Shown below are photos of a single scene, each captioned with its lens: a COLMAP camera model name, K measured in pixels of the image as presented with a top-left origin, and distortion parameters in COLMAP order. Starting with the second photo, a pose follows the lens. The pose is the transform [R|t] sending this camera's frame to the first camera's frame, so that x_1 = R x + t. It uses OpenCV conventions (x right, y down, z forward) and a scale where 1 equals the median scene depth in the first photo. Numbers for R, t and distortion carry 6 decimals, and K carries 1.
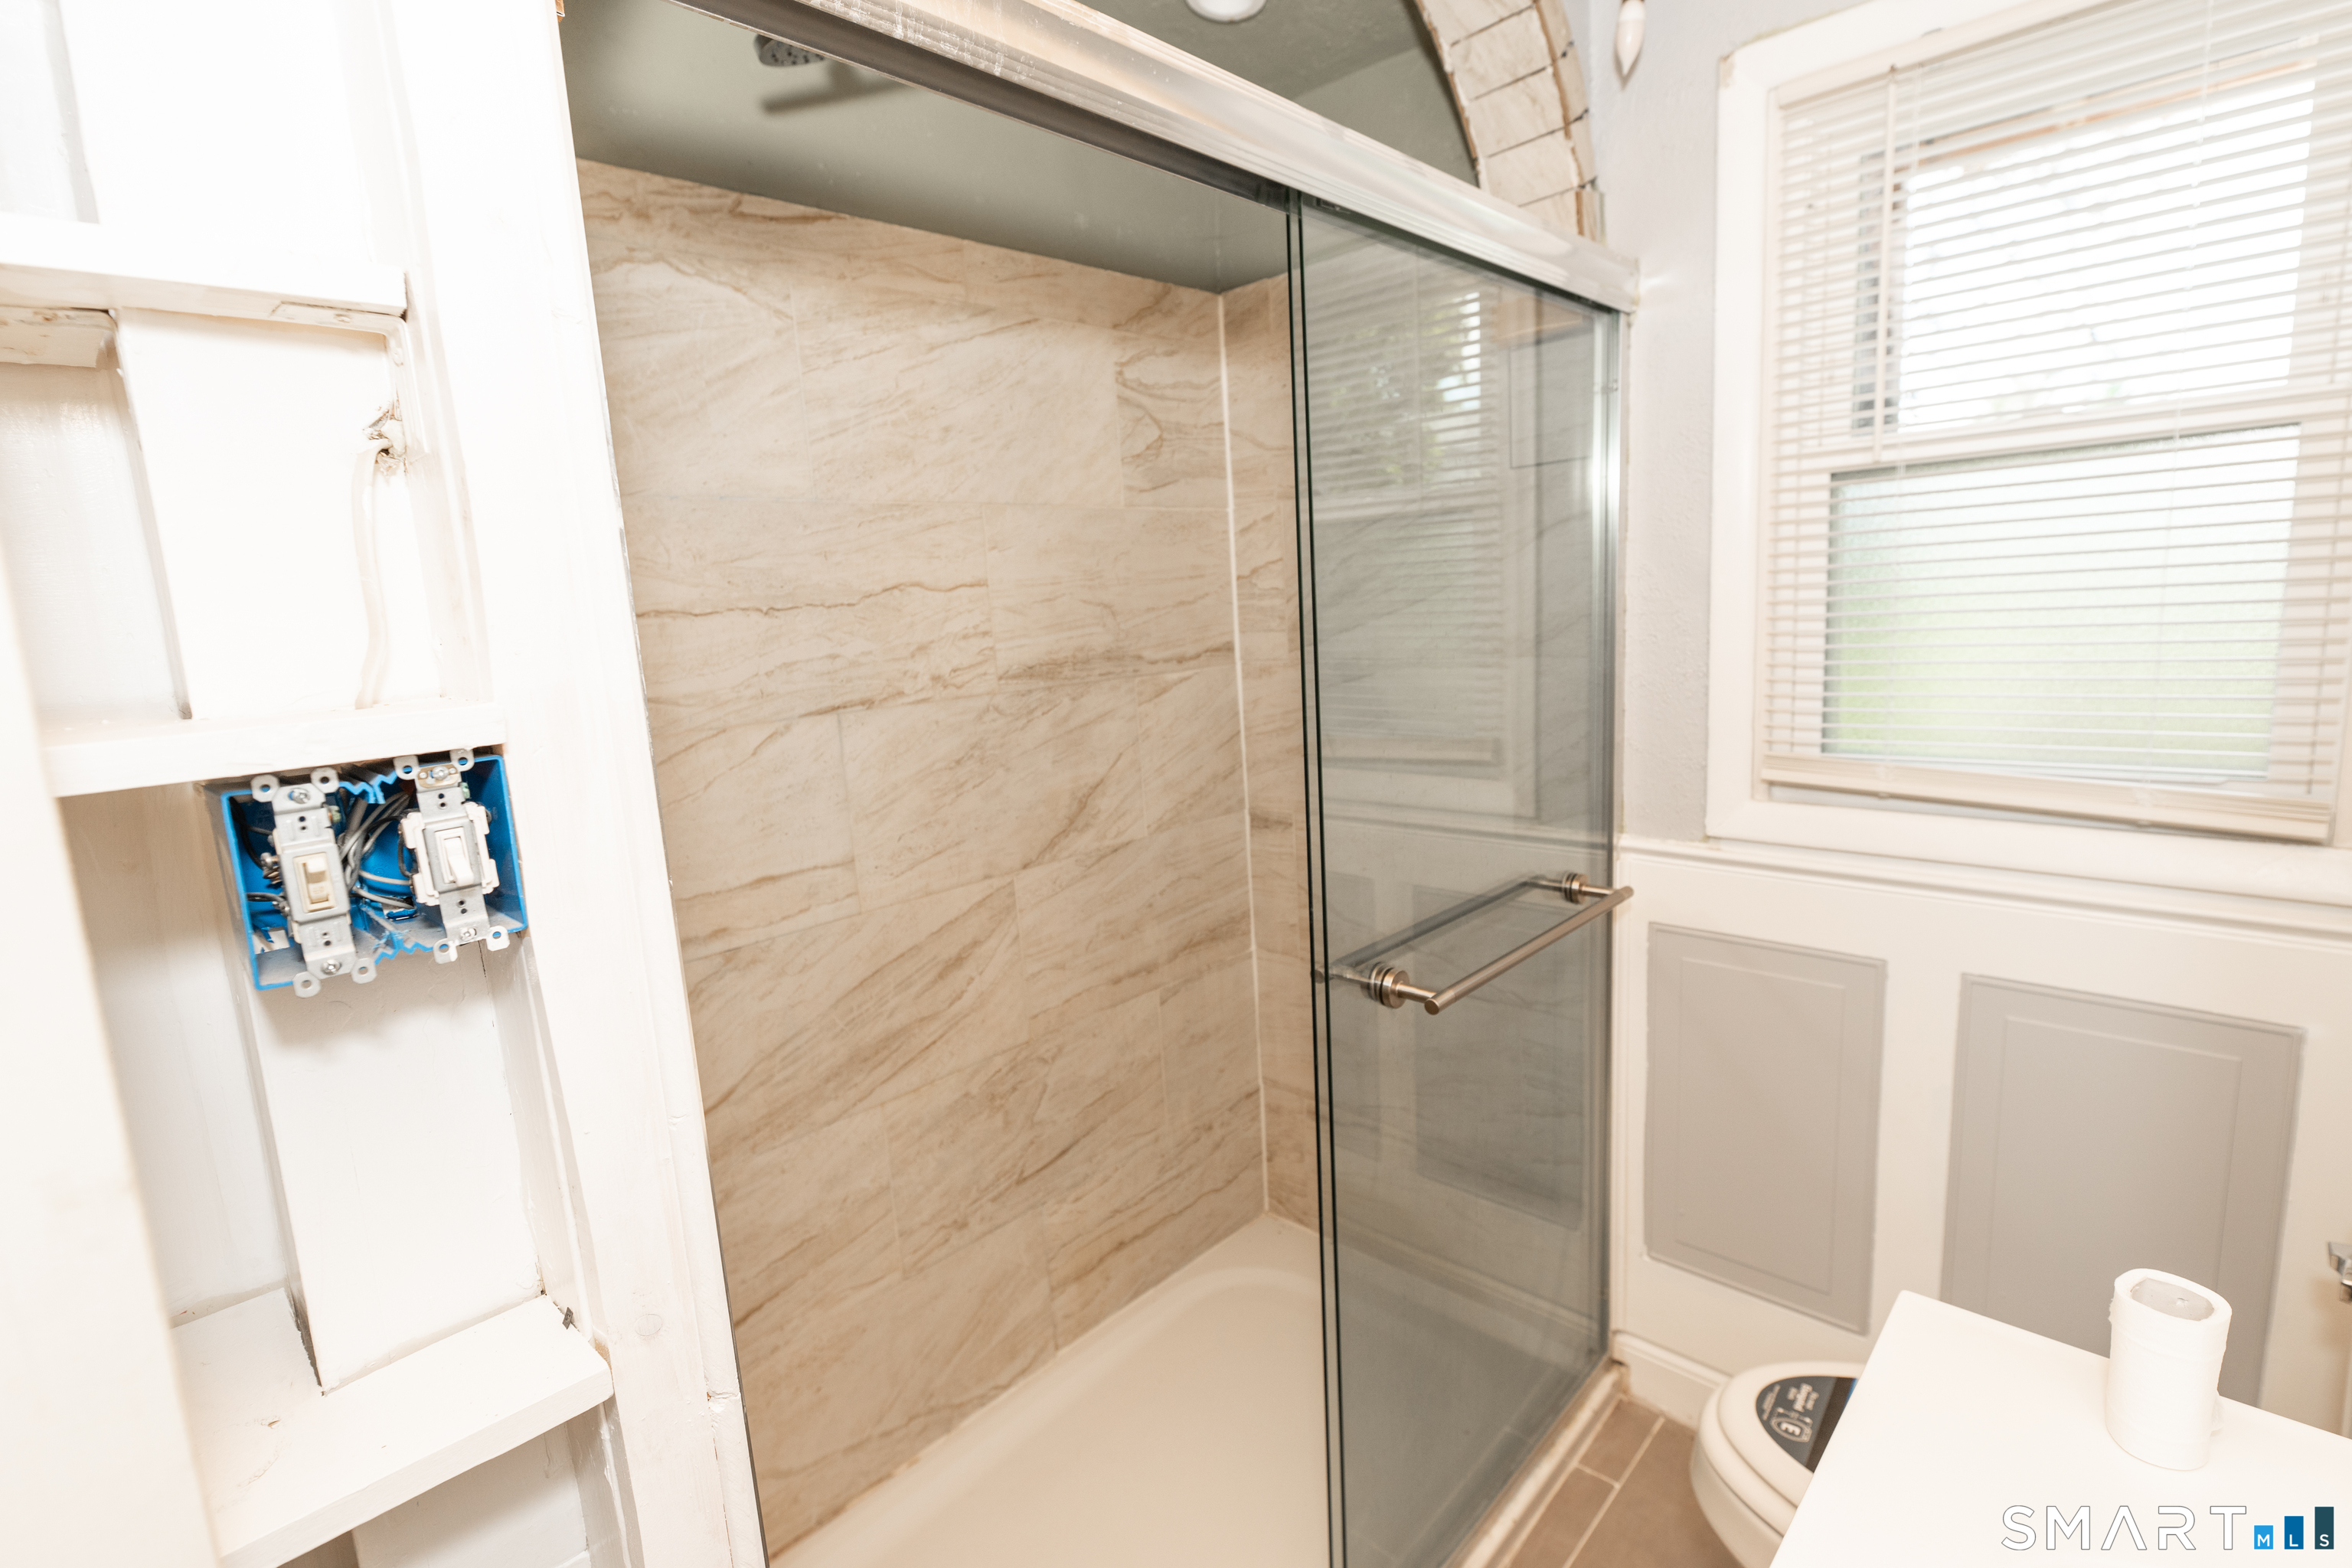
lens RADIAL K [[1115.8, 0, 1175.9], [0, 1115.8, 780.3], [0, 0, 1]] dist [0.003620, 0.000551]
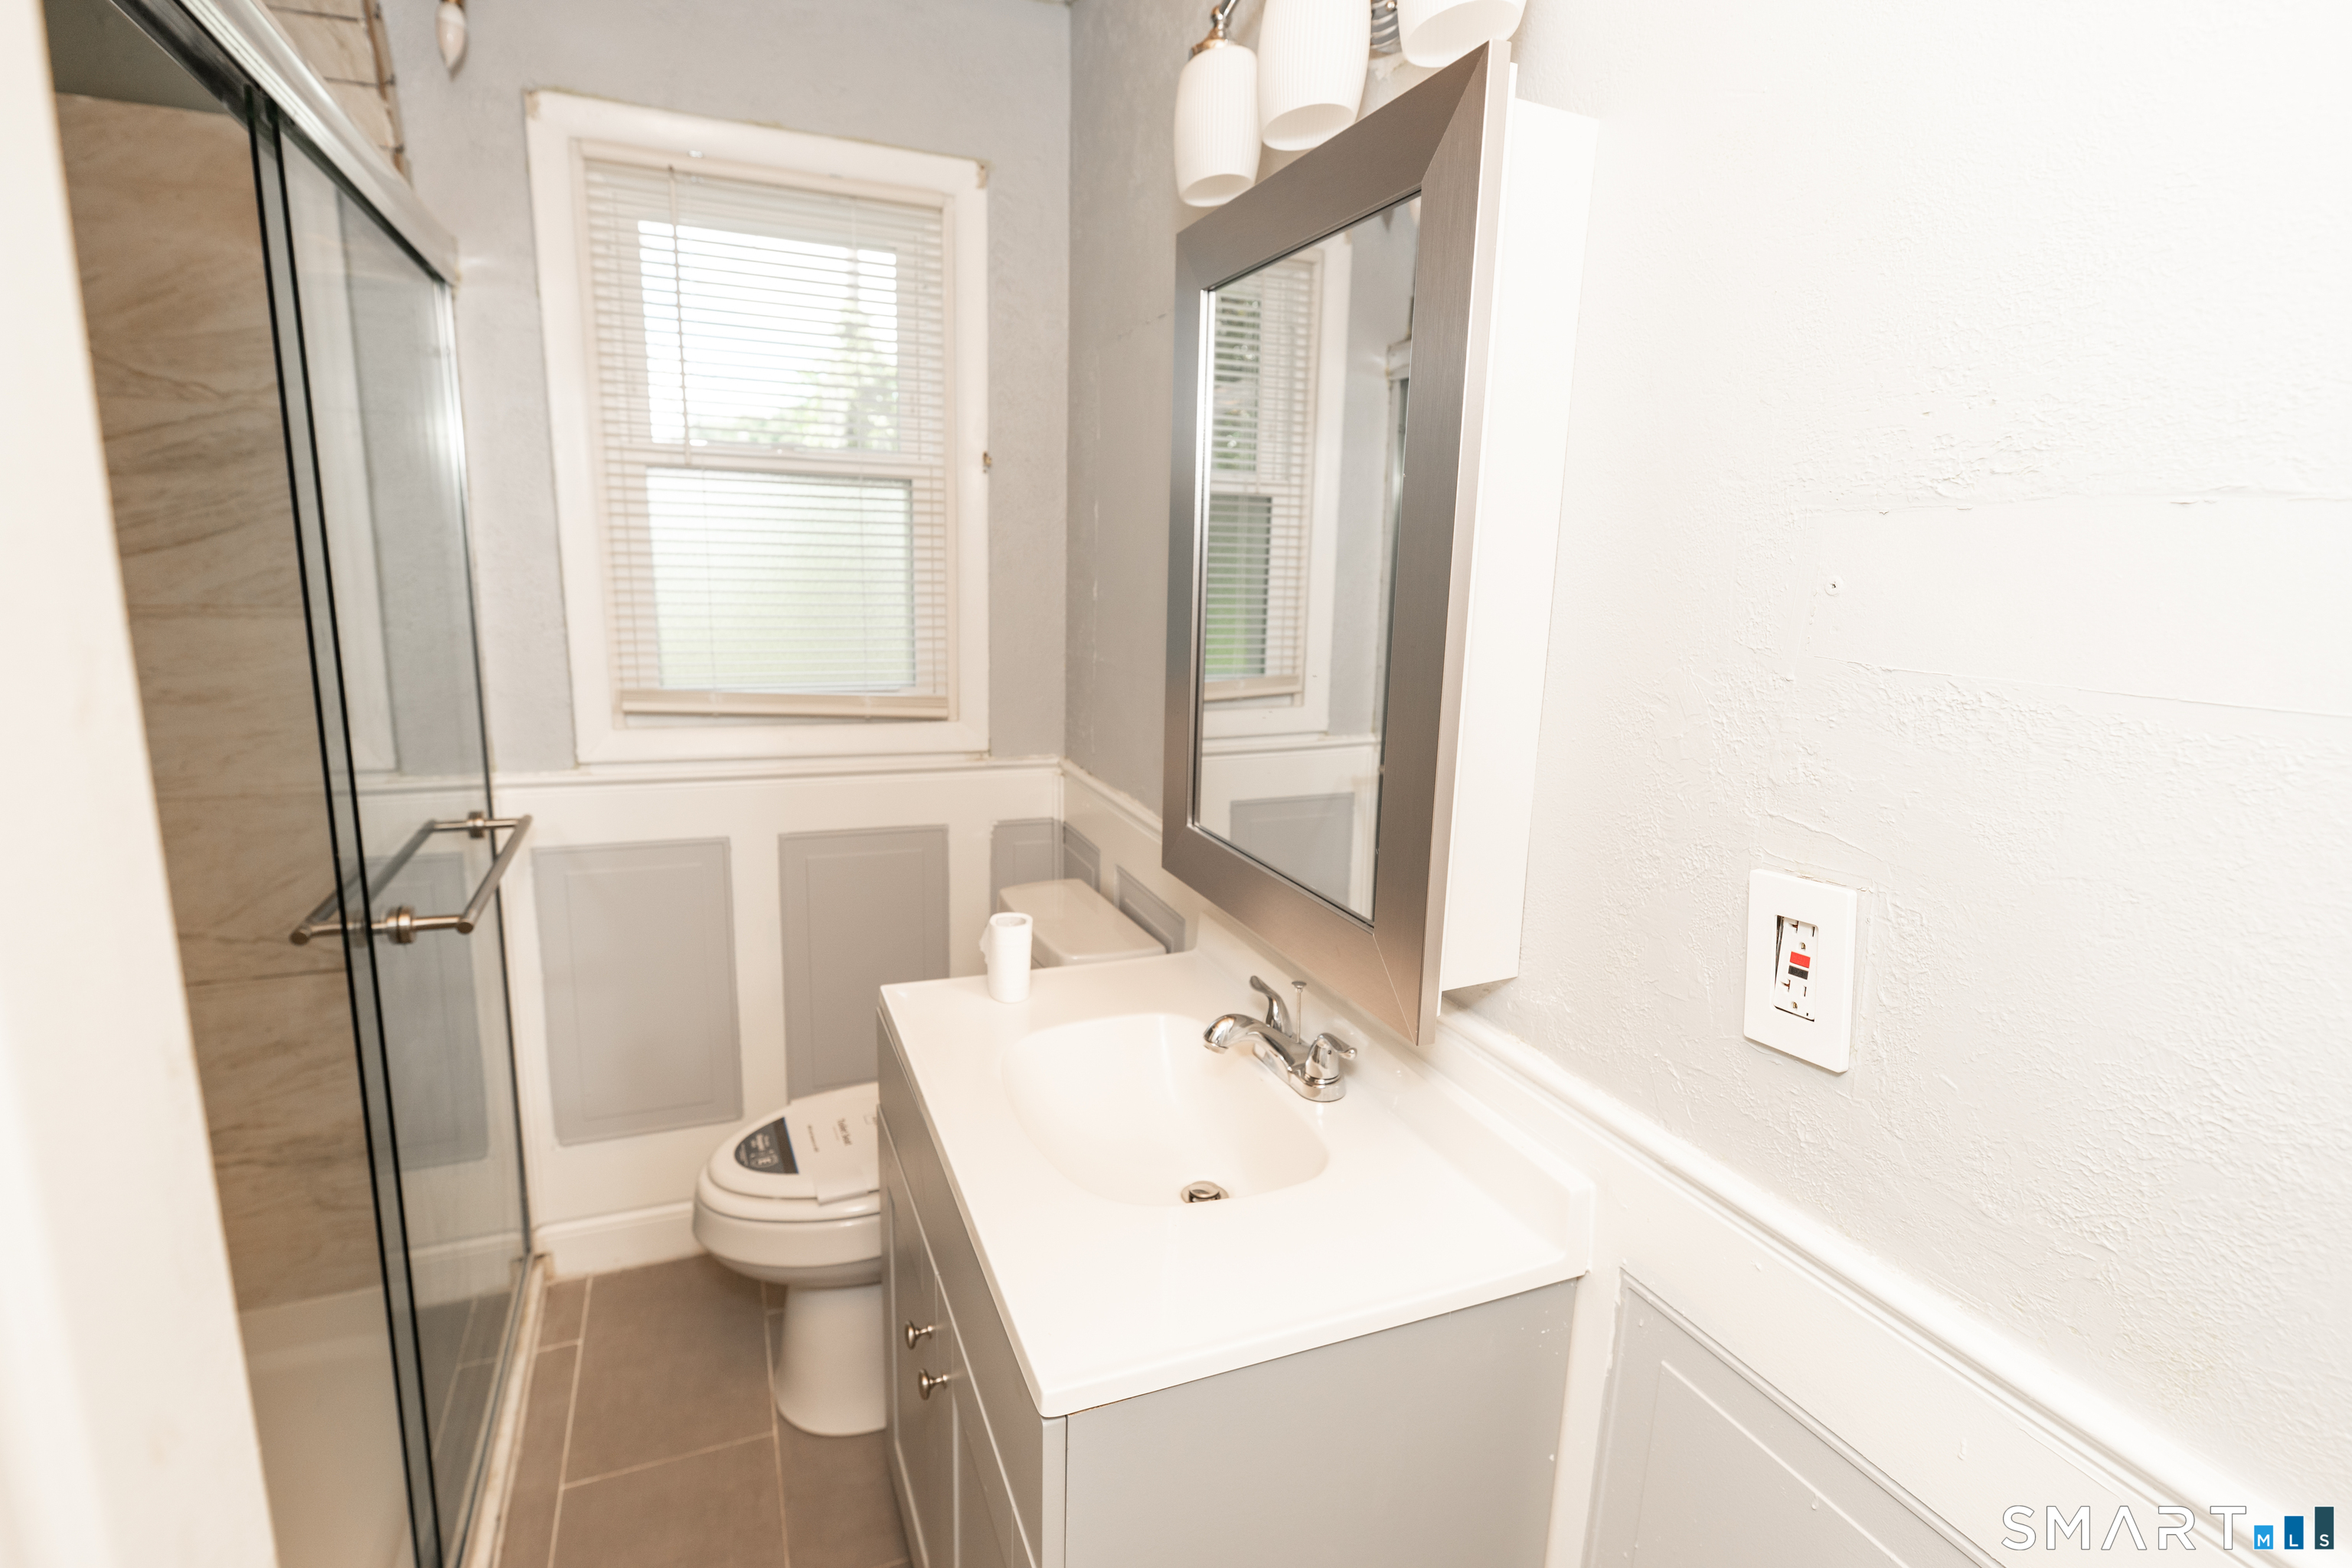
lens RADIAL K [[1115.8, 0, 1175.9], [0, 1115.8, 780.3], [0, 0, 1]] dist [0.003620, 0.000551]
pose [[0.408602, -0.116825, 0.905205, -0.354913], [0.096146, 0.991766, 0.084597, 0.030584], [-0.907635, 0.052465, 0.416469, -0.057941]]
